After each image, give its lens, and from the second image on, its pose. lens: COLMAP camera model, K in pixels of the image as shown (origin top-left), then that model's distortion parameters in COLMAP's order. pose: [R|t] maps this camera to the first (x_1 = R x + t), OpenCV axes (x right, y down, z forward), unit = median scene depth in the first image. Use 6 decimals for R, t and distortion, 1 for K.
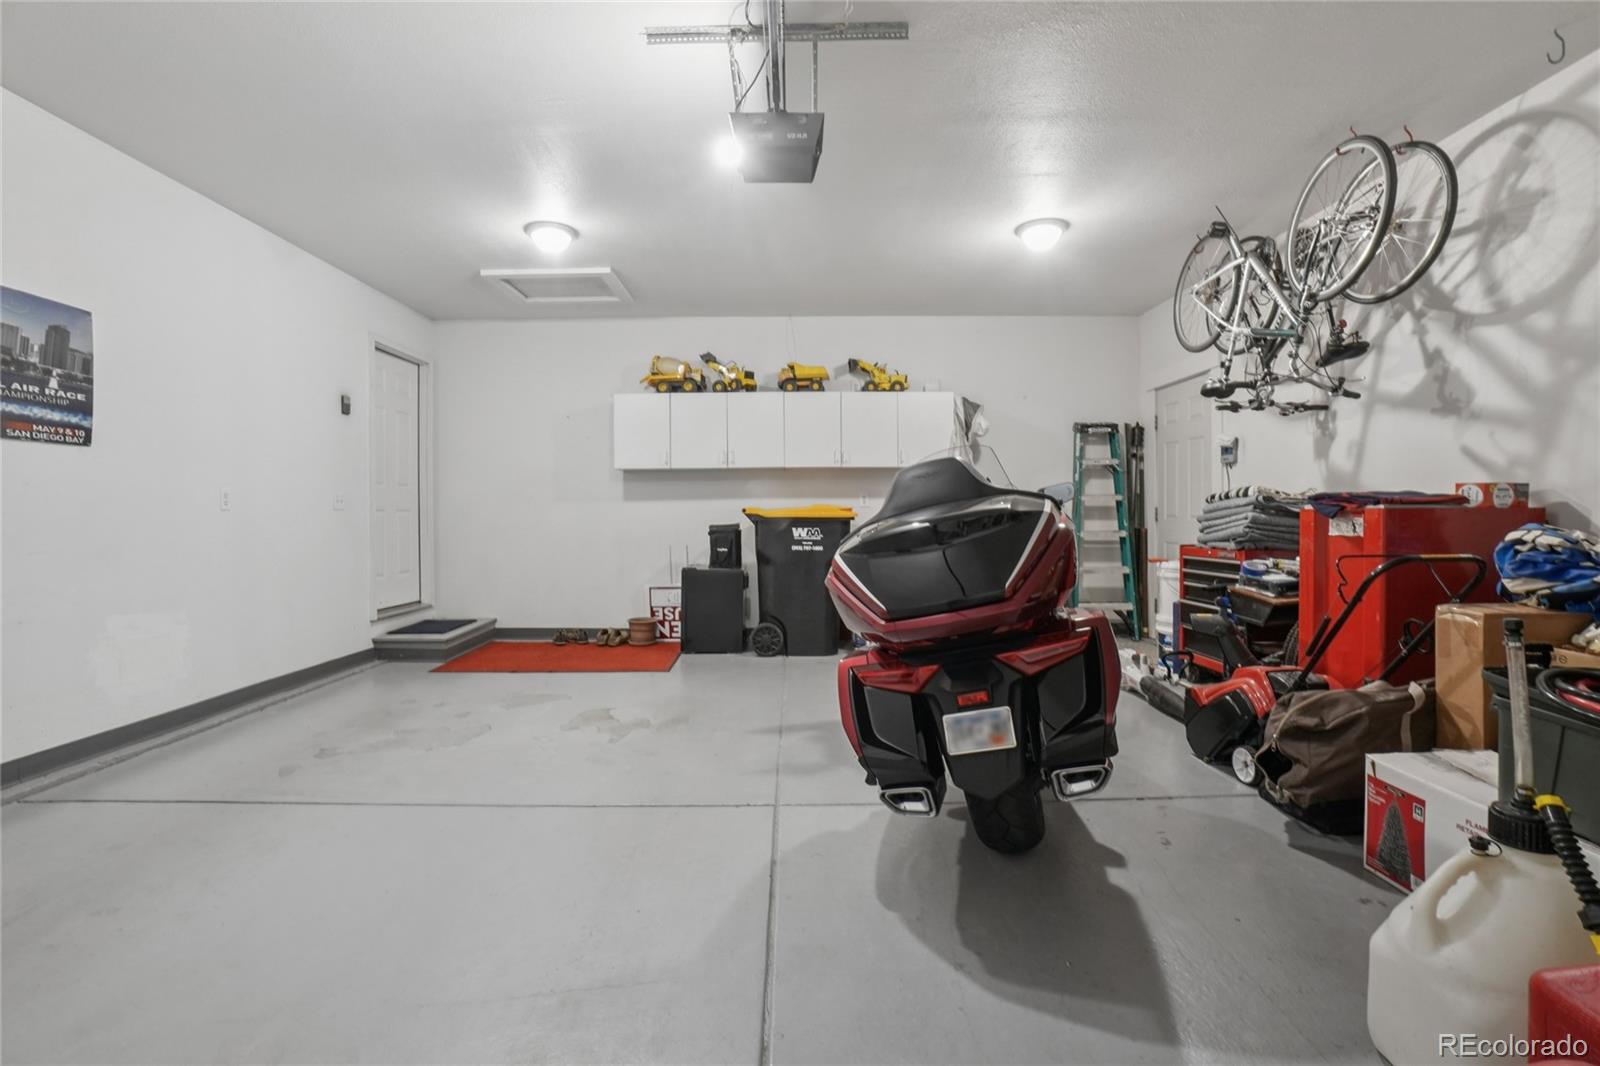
lens RADIAL K [[728.9, 0, 798.7], [0, 728.9, 527.5], [0, 0, 1]] dist [-0.042748, 0.010423]
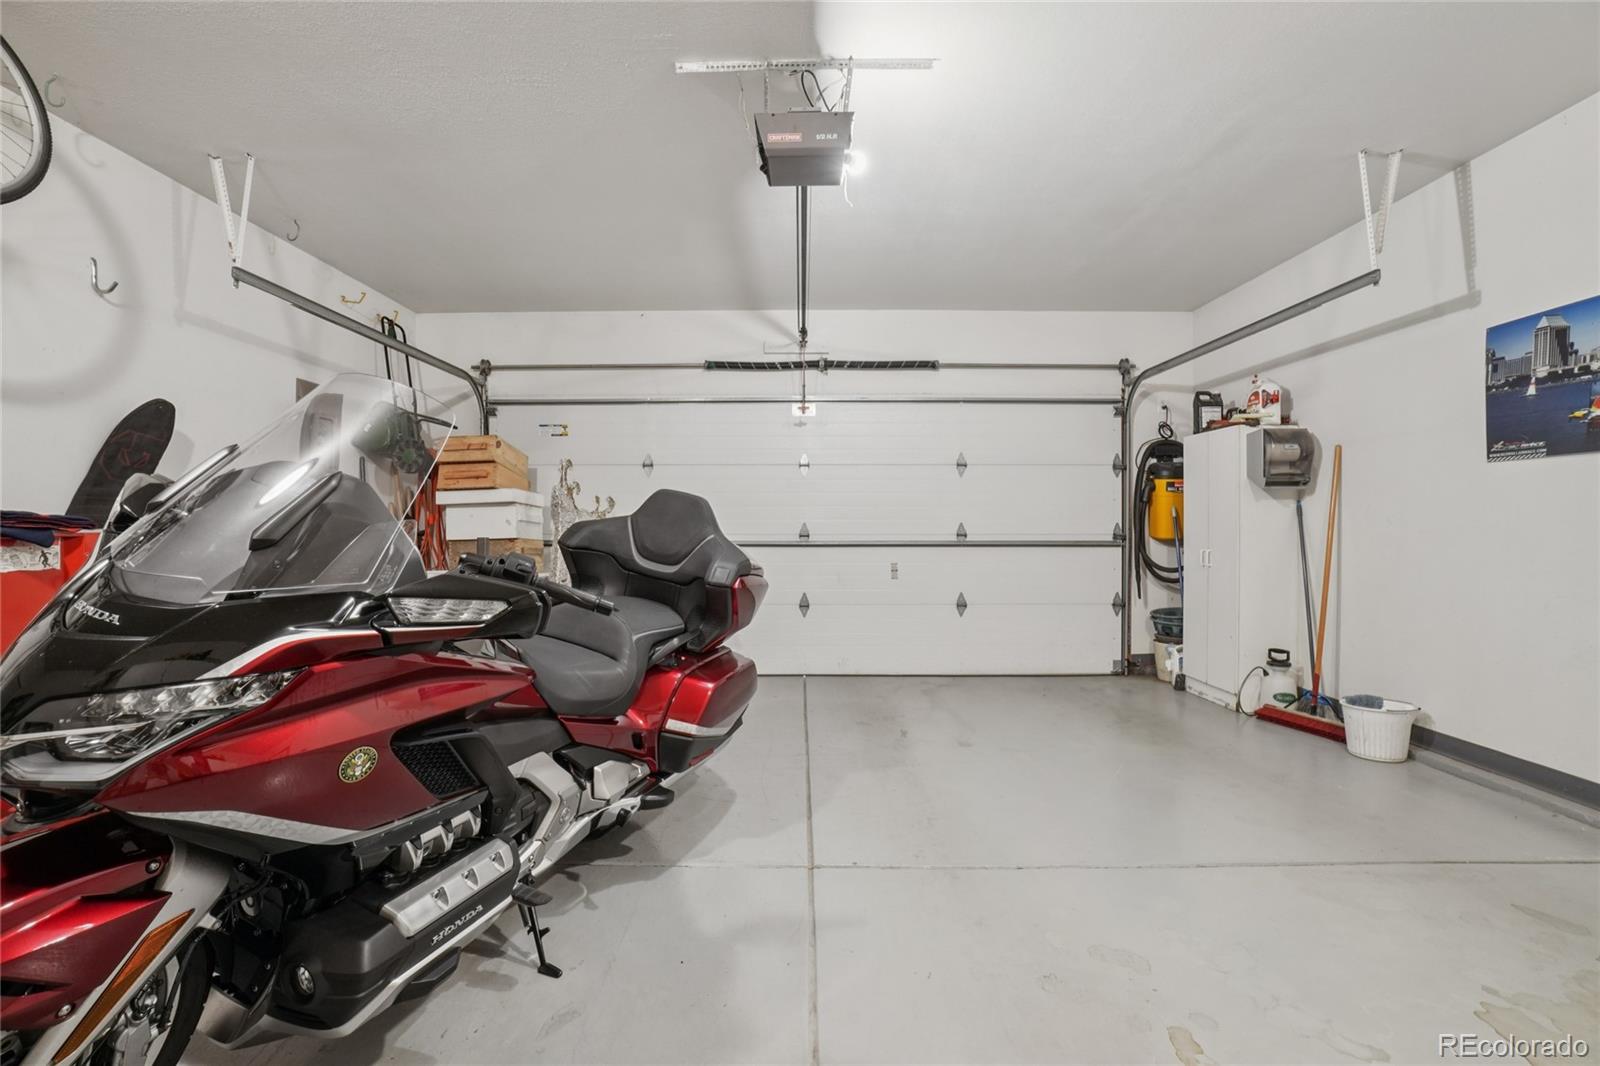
lens RADIAL K [[728.9, 0, 799.3], [0, 728.9, 533.8], [0, 0, 1]] dist [-0.042748, 0.010423]
pose [[-0.999887, 0.006728, 0.013445, -0.028930], [0.006786, 0.999968, 0.004305, -0.023964], [-0.013416, 0.004396, -0.999900, 1.734552]]
